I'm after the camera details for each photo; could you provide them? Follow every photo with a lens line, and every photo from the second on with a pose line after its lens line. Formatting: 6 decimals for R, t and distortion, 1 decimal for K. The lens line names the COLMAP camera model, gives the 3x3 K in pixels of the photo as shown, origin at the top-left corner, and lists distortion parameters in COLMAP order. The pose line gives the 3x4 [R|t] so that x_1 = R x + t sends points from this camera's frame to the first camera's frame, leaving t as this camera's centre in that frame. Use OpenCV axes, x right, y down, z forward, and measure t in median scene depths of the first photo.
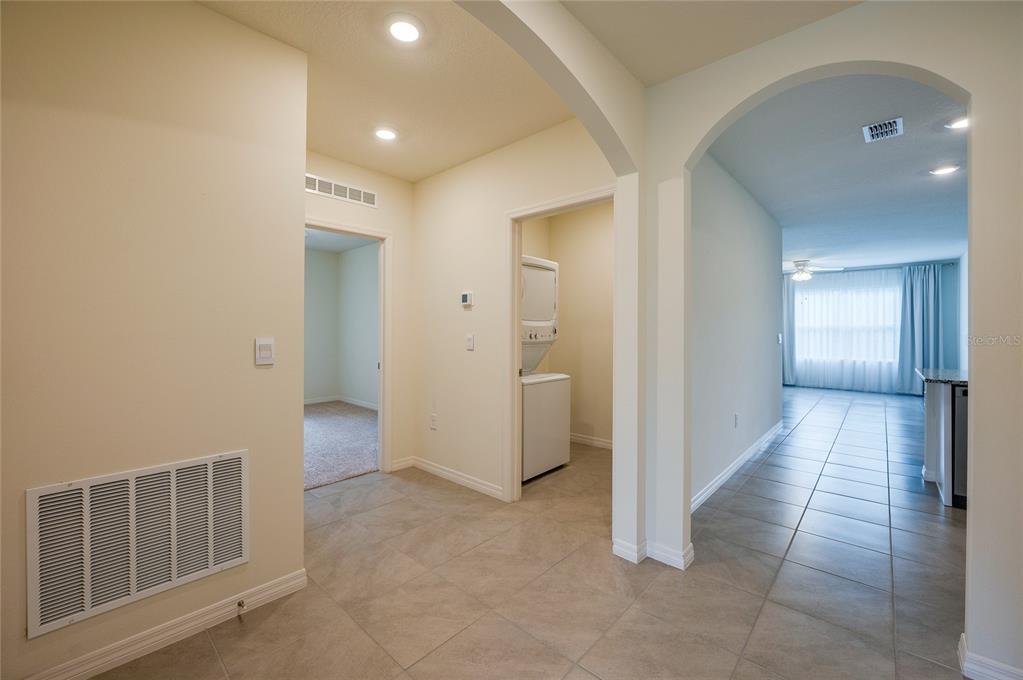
lens RADIAL K [[408.5, 0, 514.7], [0, 408.5, 331.0], [0, 0, 1]] dist [-0.013416, 0.001036]
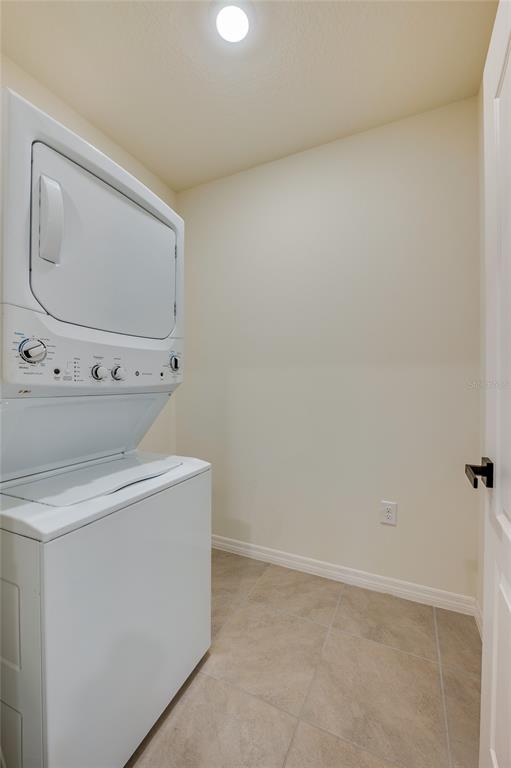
lens RADIAL K [[306.7, 0, 255.3], [0, 306.7, 382.6], [0, 0, 1]] dist [-0.013416, 0.001036]
pose [[0.963015, -0.003818, 0.269422, 0.092257], [0.002972, 0.999989, 0.003549, 0.019187], [-0.269433, -0.002617, 0.963016, 0.655211]]
